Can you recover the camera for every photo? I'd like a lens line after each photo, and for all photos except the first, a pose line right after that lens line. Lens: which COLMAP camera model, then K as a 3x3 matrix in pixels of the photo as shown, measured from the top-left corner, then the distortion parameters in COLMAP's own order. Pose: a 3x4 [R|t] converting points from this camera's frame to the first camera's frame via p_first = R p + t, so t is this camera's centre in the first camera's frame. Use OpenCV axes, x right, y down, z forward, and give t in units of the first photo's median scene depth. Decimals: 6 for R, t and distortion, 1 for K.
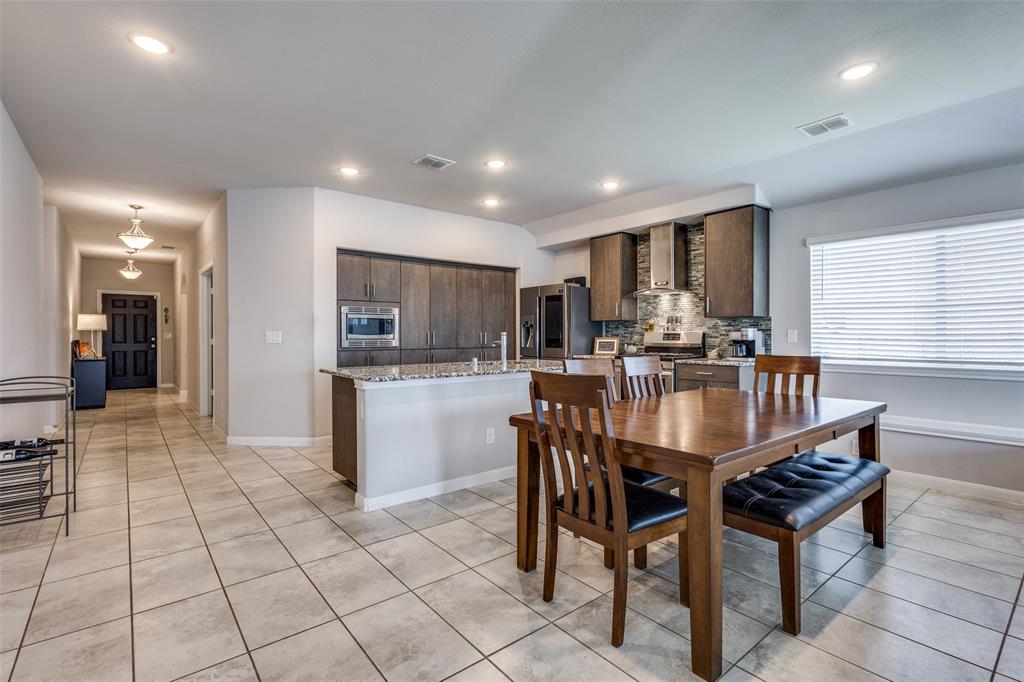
lens RADIAL K [[471.4, 0, 505.3], [0, 471.4, 336.2], [0, 0, 1]] dist [0.008409, -0.001041]
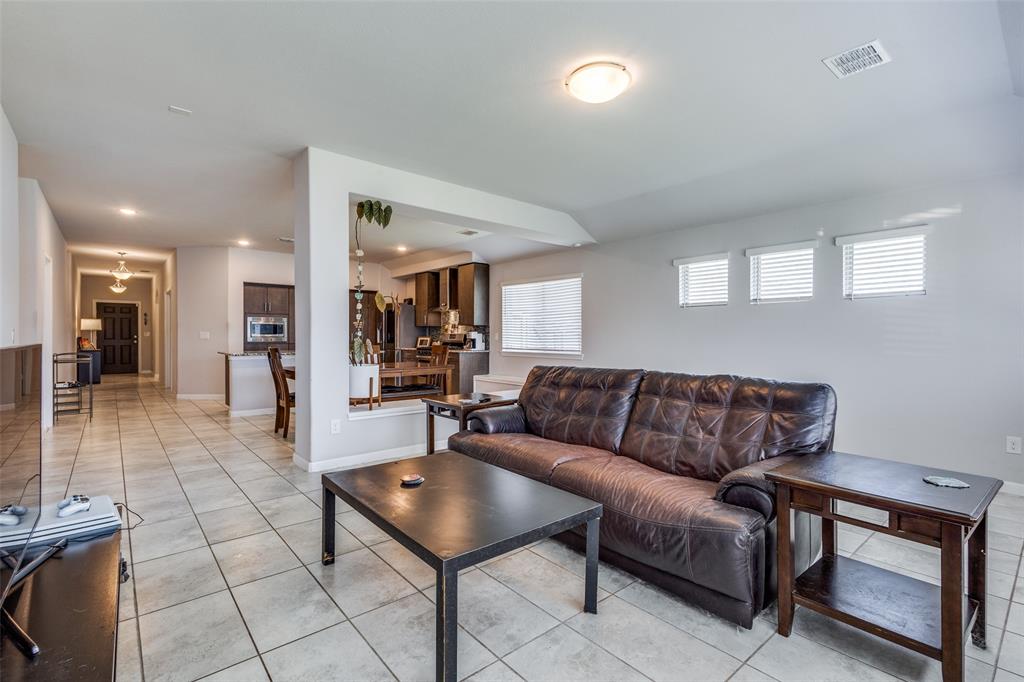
lens RADIAL K [[471.4, 0, 508.3], [0, 471.4, 340.1], [0, 0, 1]] dist [0.008409, -0.001041]
pose [[0.999776, 0.005437, 0.020451, 0.487798], [-0.005591, 0.999956, 0.007502, 0.000379], [-0.020409, -0.007615, 0.999763, -0.620849]]
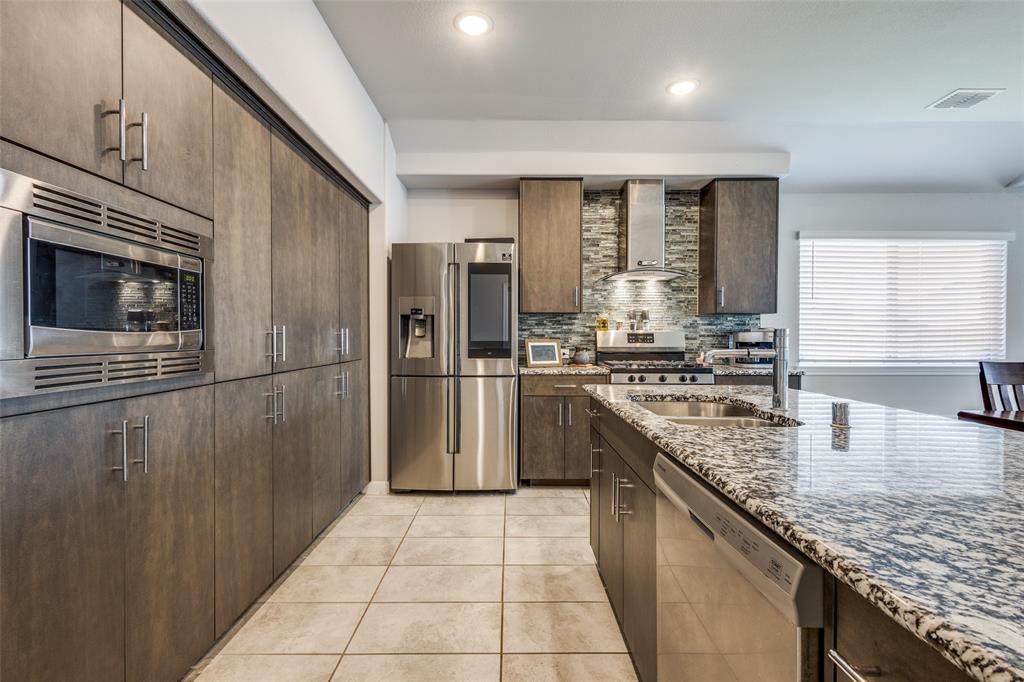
lens RADIAL K [[471.4, 0, 508.5], [0, 471.4, 339.8], [0, 0, 1]] dist [0.008409, -0.001041]
pose [[0.624775, -0.004328, 0.780793, -0.329169], [-0.001544, 0.999976, 0.006779, -0.000678], [-0.780804, -0.005441, 0.624753, 0.666733]]
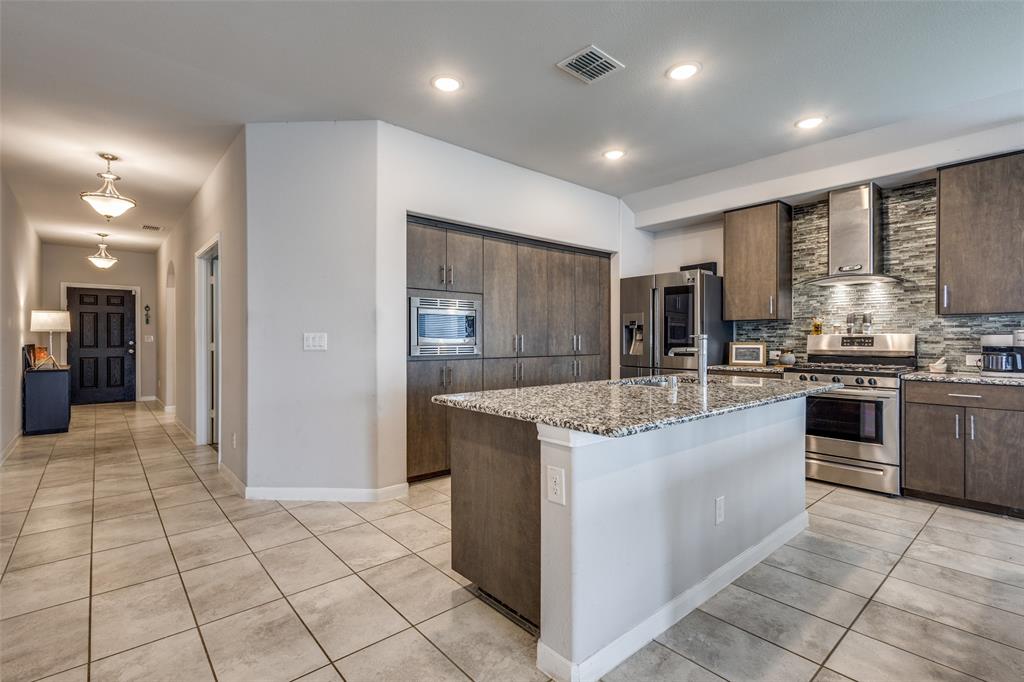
lens RADIAL K [[471.4, 0, 507.6], [0, 471.4, 340.6], [0, 0, 1]] dist [0.008409, -0.001041]
pose [[0.999407, 0.001906, 0.034367, -0.205430], [-0.001951, 0.999997, 0.001287, -0.000194], [-0.034365, -0.001353, 0.999408, 0.268358]]
